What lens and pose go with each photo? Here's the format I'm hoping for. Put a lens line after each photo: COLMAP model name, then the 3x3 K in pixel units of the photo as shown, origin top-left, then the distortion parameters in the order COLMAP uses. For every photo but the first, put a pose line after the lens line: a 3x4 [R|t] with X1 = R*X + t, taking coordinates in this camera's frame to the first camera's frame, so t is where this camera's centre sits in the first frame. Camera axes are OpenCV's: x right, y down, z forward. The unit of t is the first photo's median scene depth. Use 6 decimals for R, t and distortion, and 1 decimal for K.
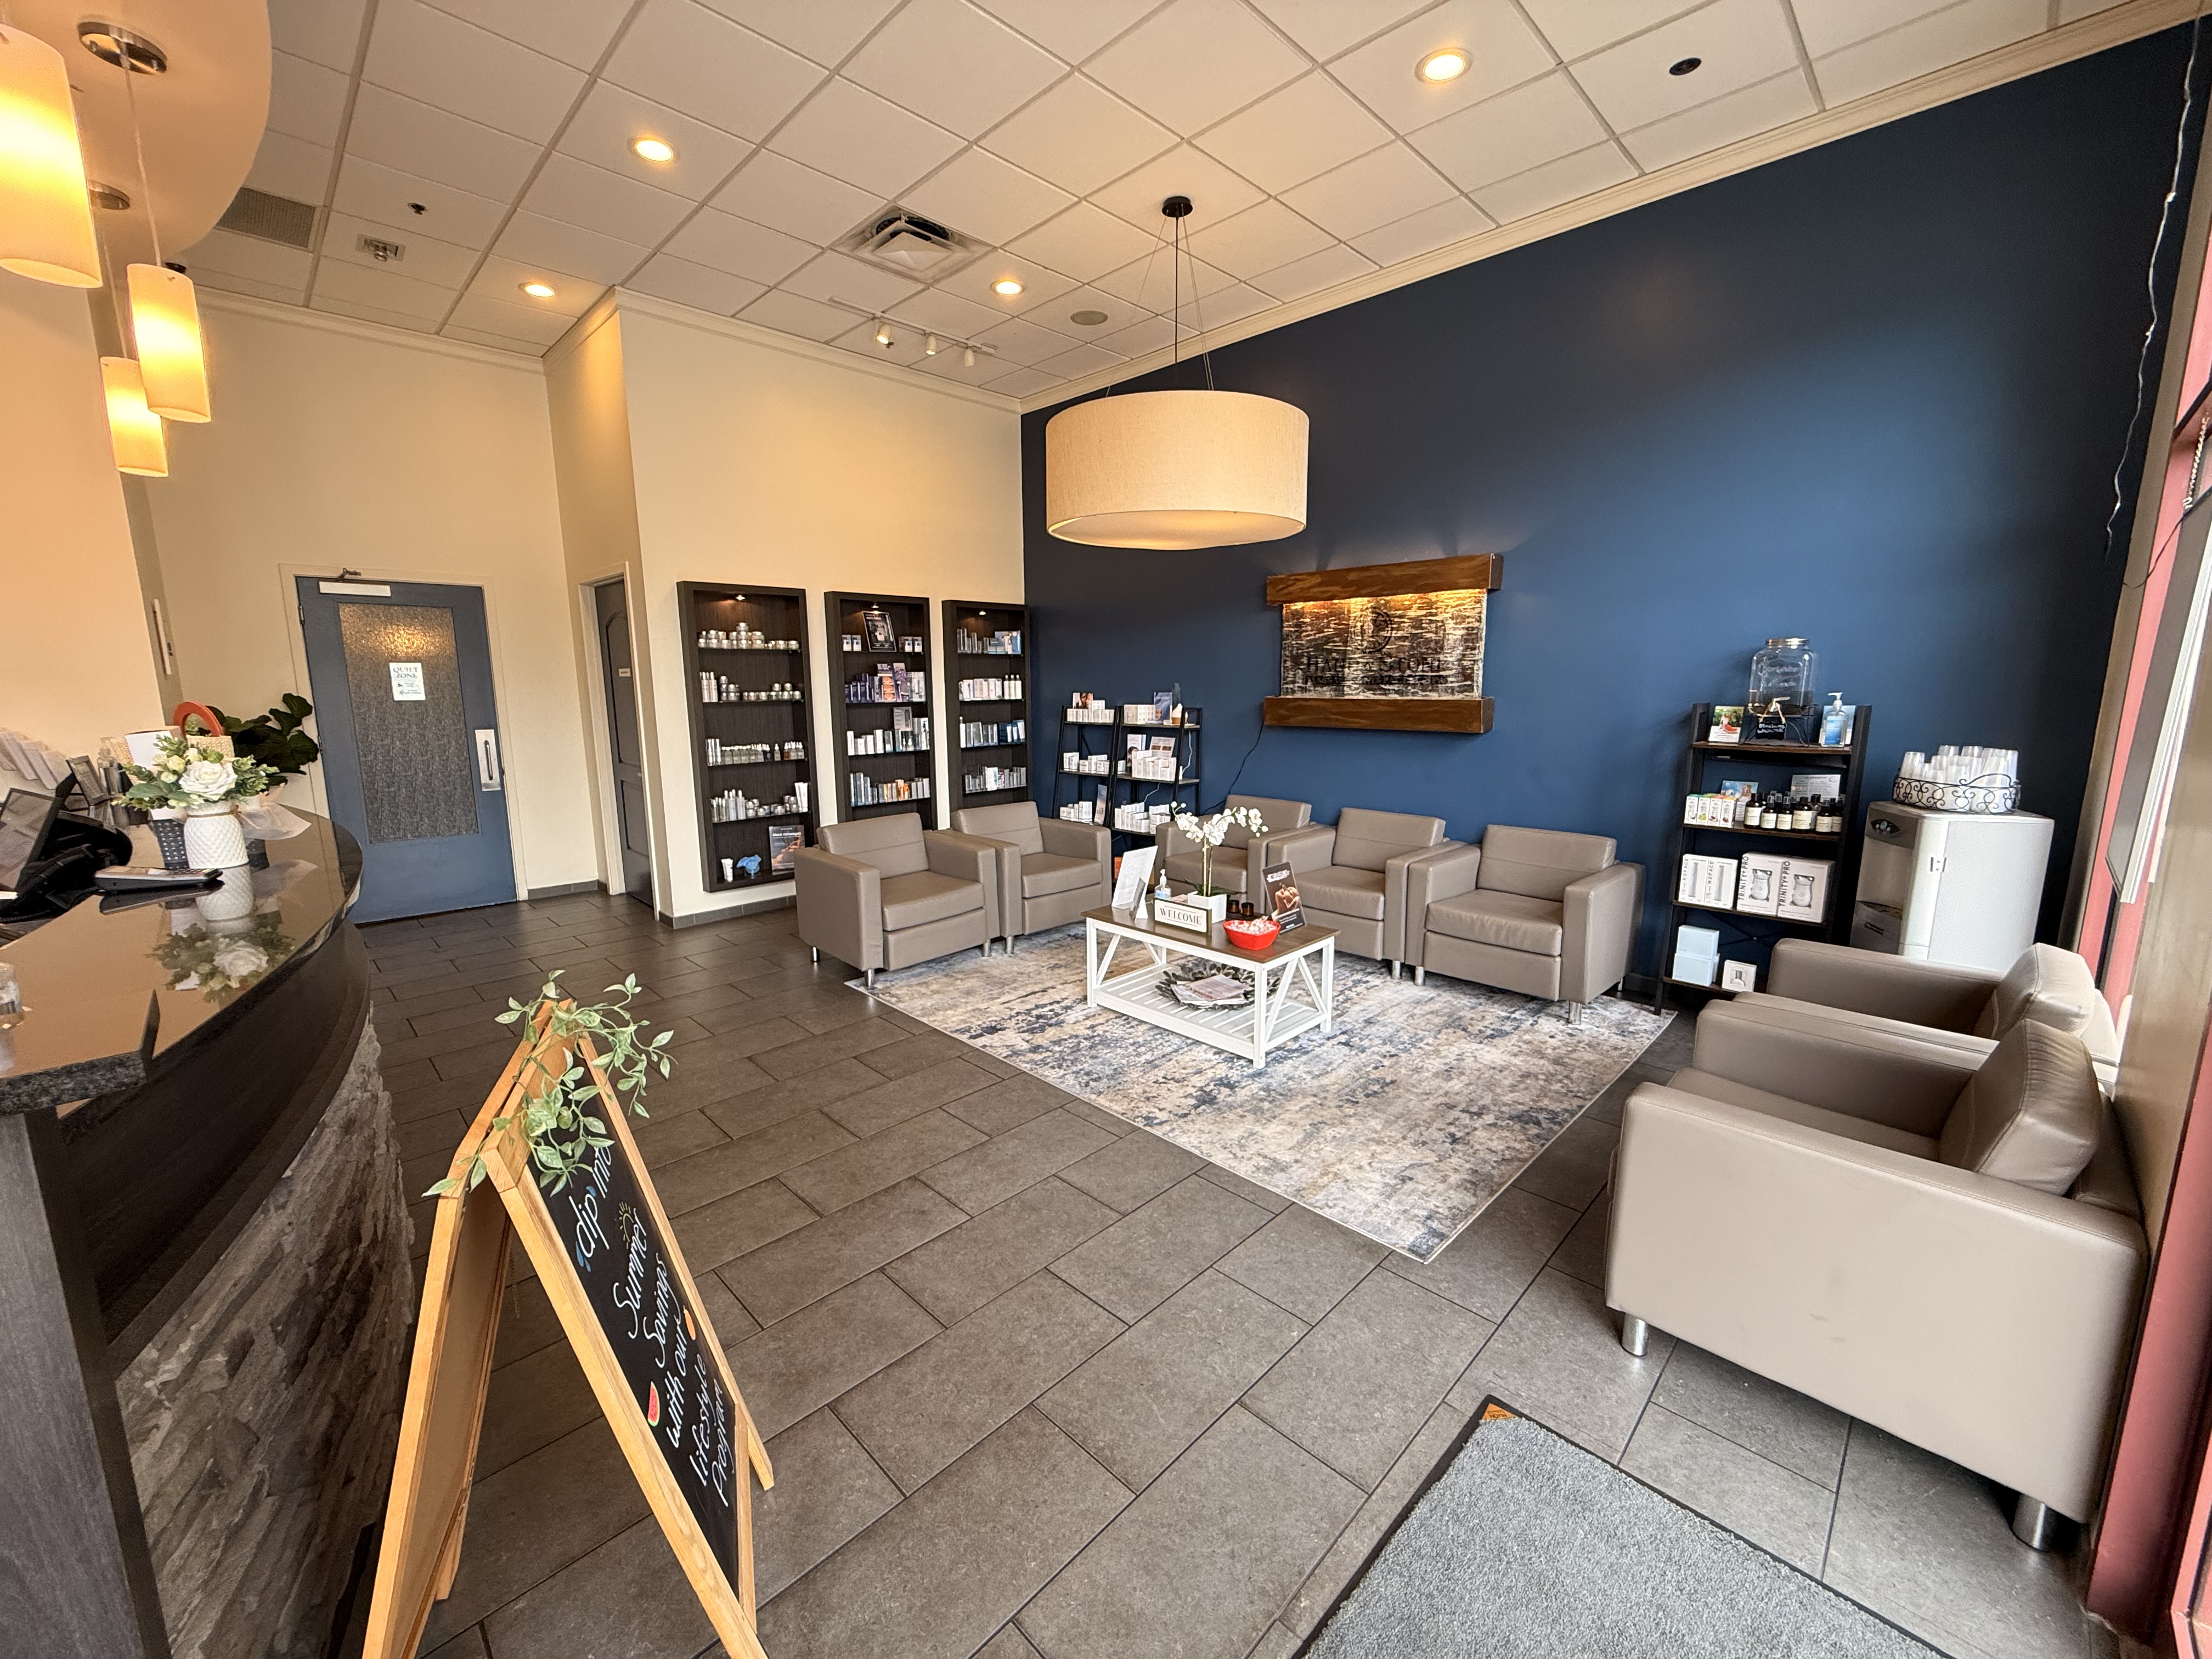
lens RADIAL K [[882.1, 0, 1102.1], [0, 882.1, 832.1], [0, 0, 1]] dist [-0.003876, -0.000213]
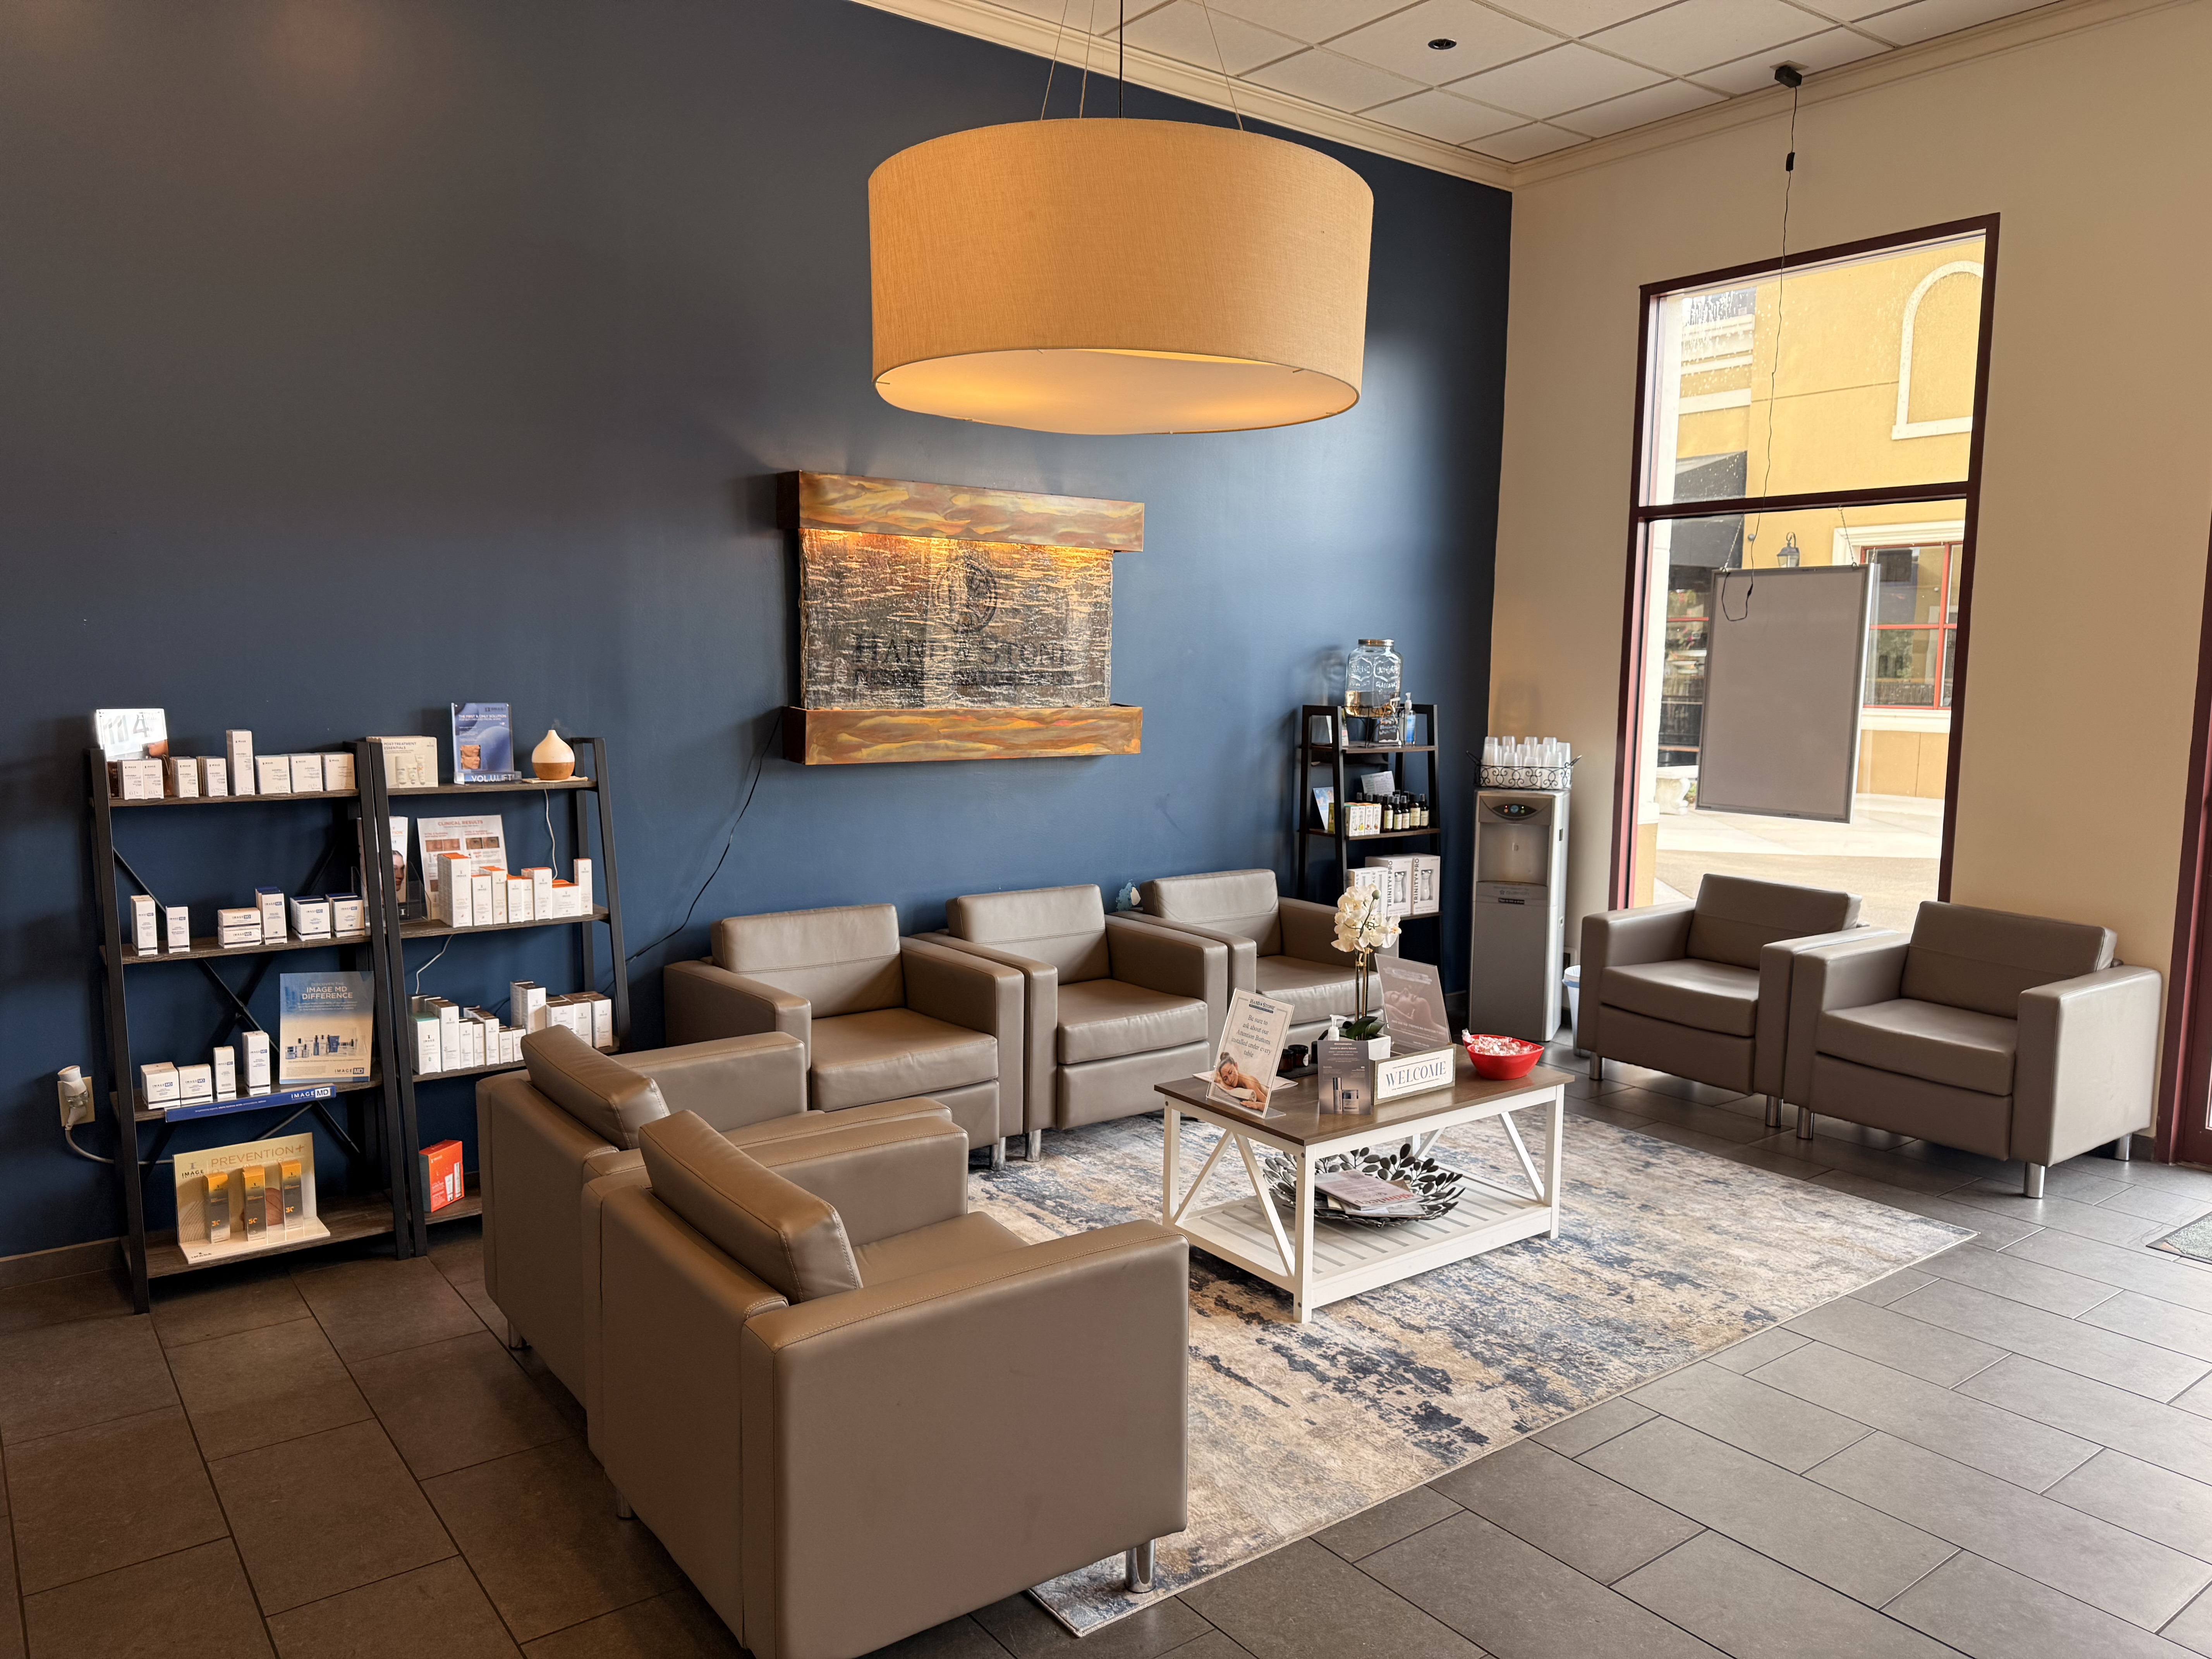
lens RADIAL K [[1570.1, 0, 1106.1], [0, 1570.1, 832.2], [0, 0, 1]] dist [0.048367, -0.000818]
pose [[0.125241, -0.103841, 0.986677, -0.893677], [0.155226, 0.984311, 0.083889, -0.174936], [-0.979908, 0.142652, 0.139395, 0.939508]]
